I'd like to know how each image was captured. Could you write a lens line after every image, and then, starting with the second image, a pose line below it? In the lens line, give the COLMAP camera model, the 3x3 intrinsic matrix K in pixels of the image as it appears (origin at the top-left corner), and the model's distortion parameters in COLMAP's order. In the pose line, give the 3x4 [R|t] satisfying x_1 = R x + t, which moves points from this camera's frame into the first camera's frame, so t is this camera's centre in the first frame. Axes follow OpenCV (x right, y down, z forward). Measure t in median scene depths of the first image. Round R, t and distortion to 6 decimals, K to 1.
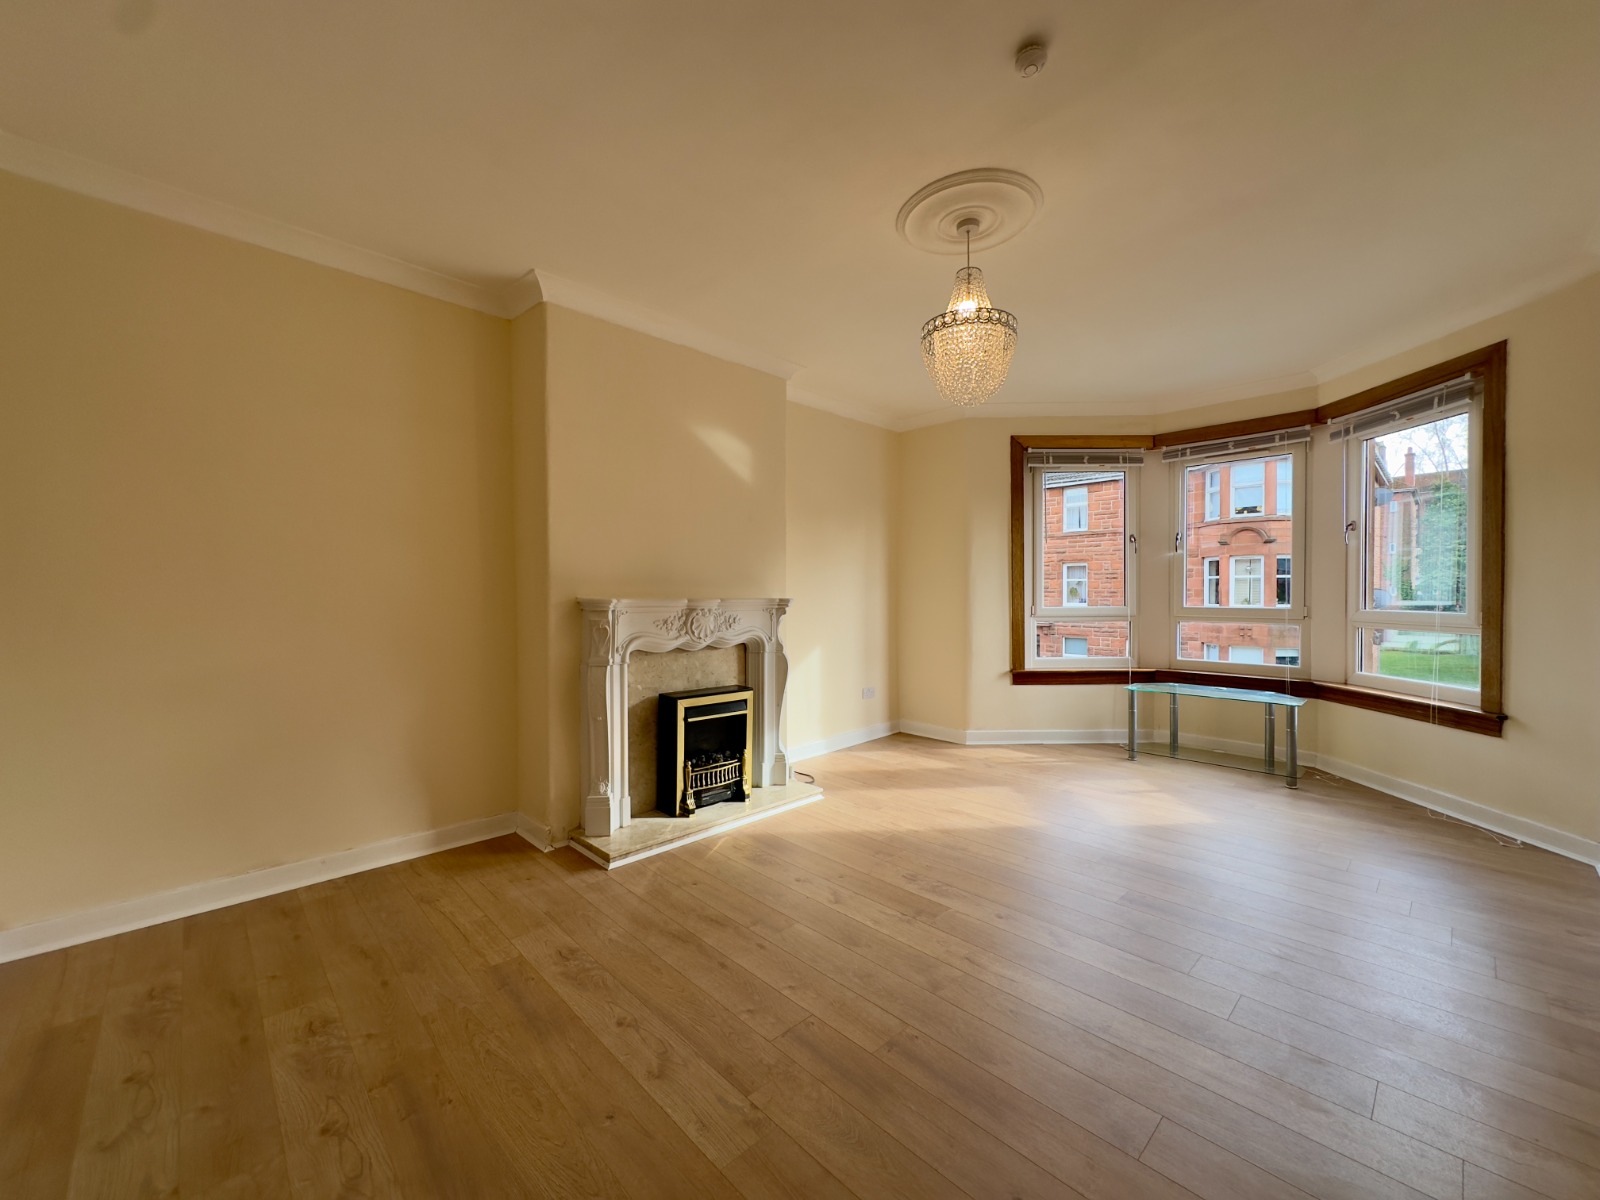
lens RADIAL K [[640.8, 0, 798.3], [0, 640.8, 600.7], [0, 0, 1]] dist [0.000134, 0.000155]
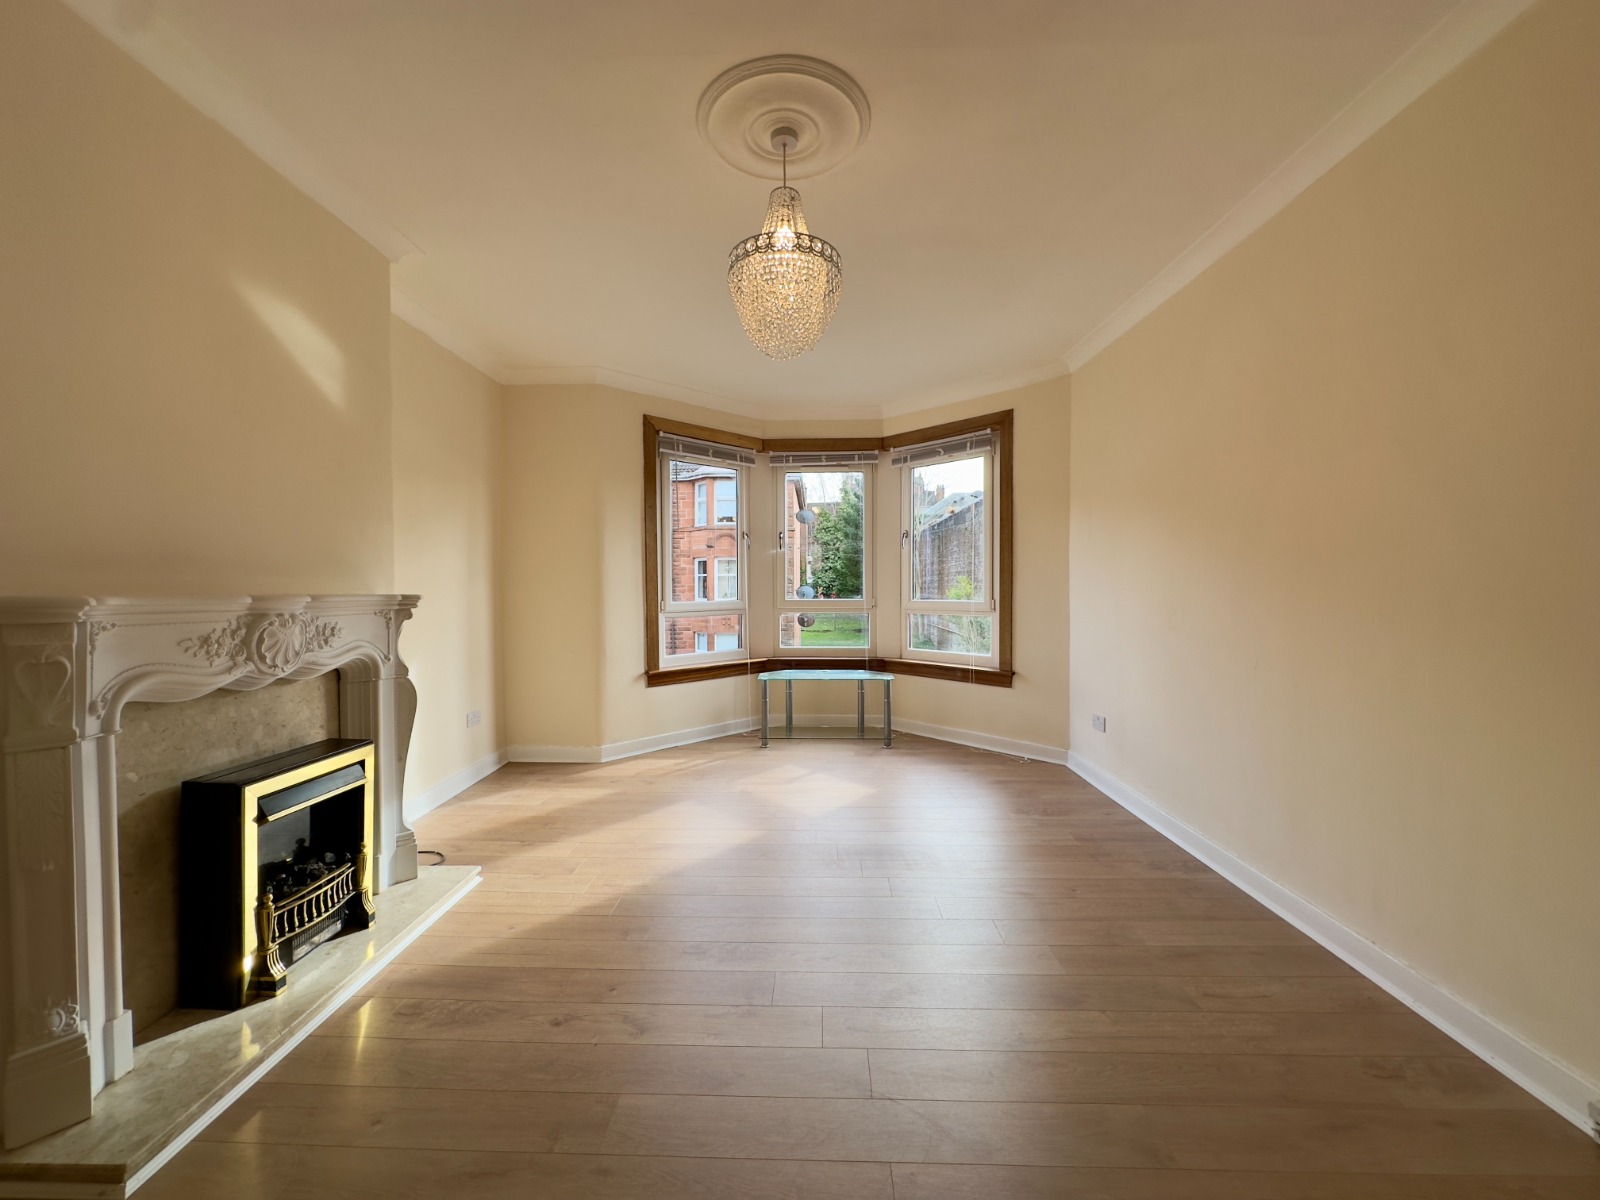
lens RADIAL K [[640.8, 0, 800.7], [0, 640.8, 601.3], [0, 0, 1]] dist [0.000134, 0.000155]
pose [[0.716674, -0.015292, 0.697241, -0.207259], [0.010998, 0.999883, 0.010624, 0.000779], [-0.697322, 0.000054, 0.716758, 0.272555]]
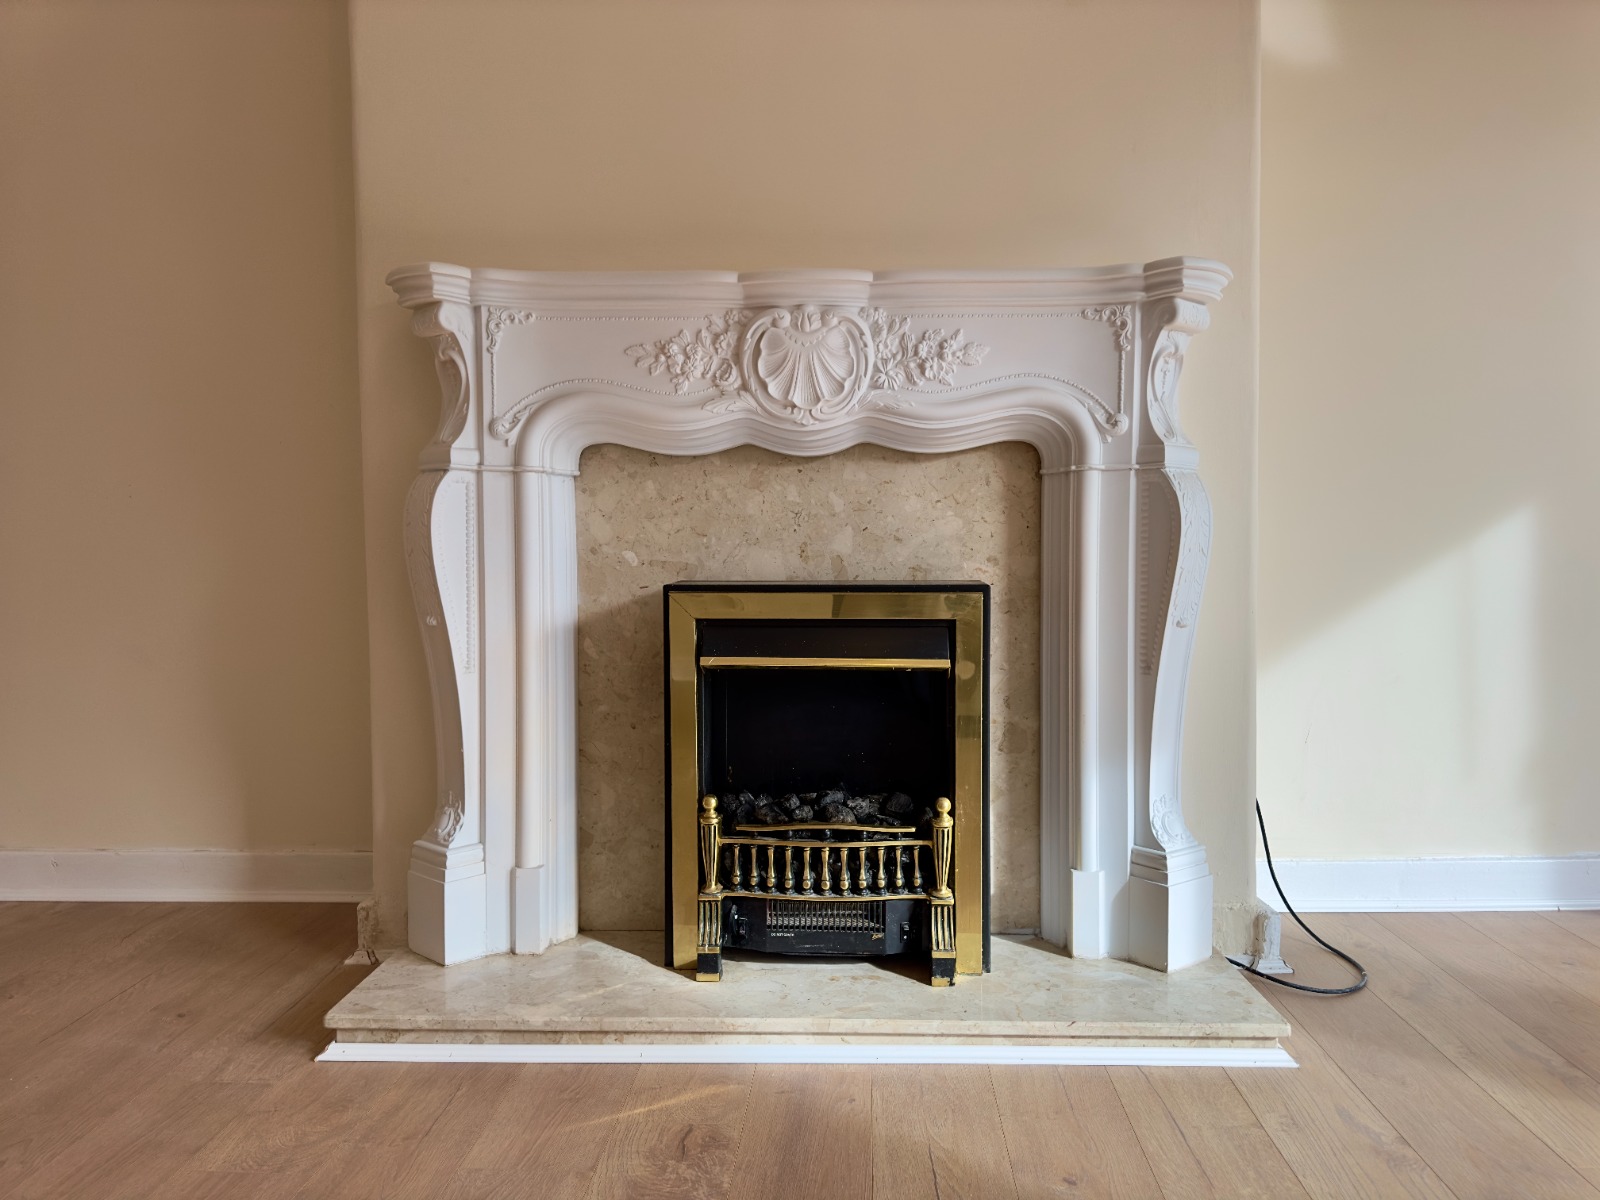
lens RADIAL K [[1120.1, 0, 804.7], [0, 1120.1, 607.6], [0, 0, 1]] dist [0.063733, -0.010832]
pose [[0.690641, 0.031397, -0.722516, 0.229838], [-0.002791, 0.999165, 0.040751, 0.128459], [0.723192, -0.026127, 0.690153, 0.616983]]
